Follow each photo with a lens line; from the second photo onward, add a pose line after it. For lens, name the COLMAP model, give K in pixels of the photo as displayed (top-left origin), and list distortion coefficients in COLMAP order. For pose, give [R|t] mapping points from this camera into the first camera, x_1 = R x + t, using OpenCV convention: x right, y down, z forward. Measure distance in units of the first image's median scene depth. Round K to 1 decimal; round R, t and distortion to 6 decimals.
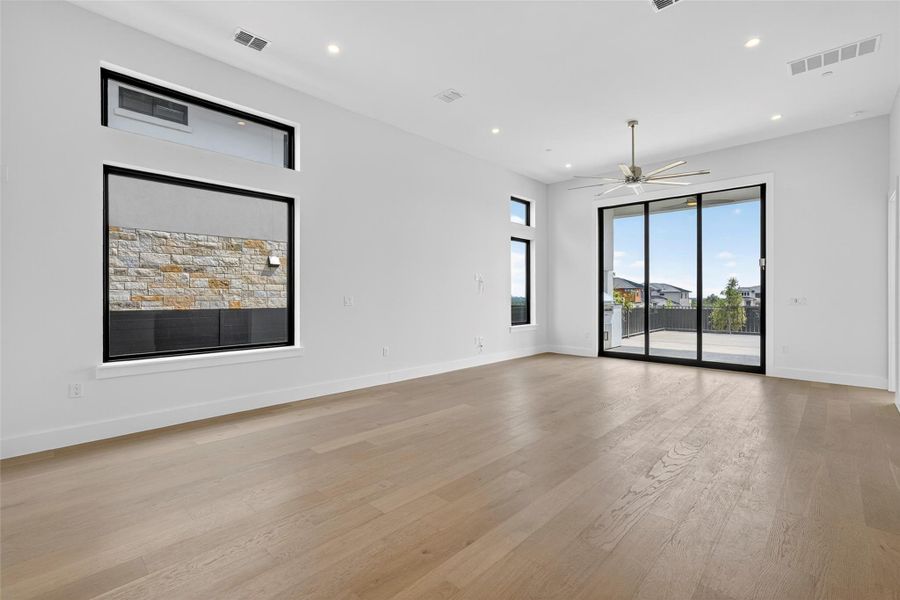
lens RADIAL K [[406.4, 0, 450.8], [0, 406.4, 294.7], [0, 0, 1]] dist [0.001464, 0.001010]
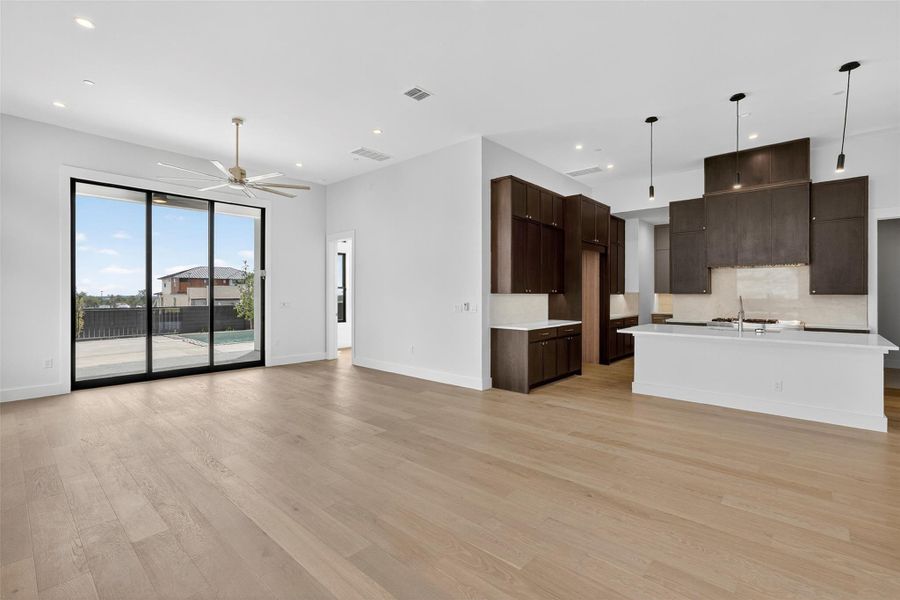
lens RADIAL K [[406.4, 0, 454.7], [0, 406.4, 293.7], [0, 0, 1]] dist [0.001464, 0.001010]
pose [[-0.028490, -0.004311, 0.999585, -0.440287], [-0.003547, 0.999985, 0.004212, -0.024492], [-0.999588, -0.003426, -0.028505, 0.453677]]
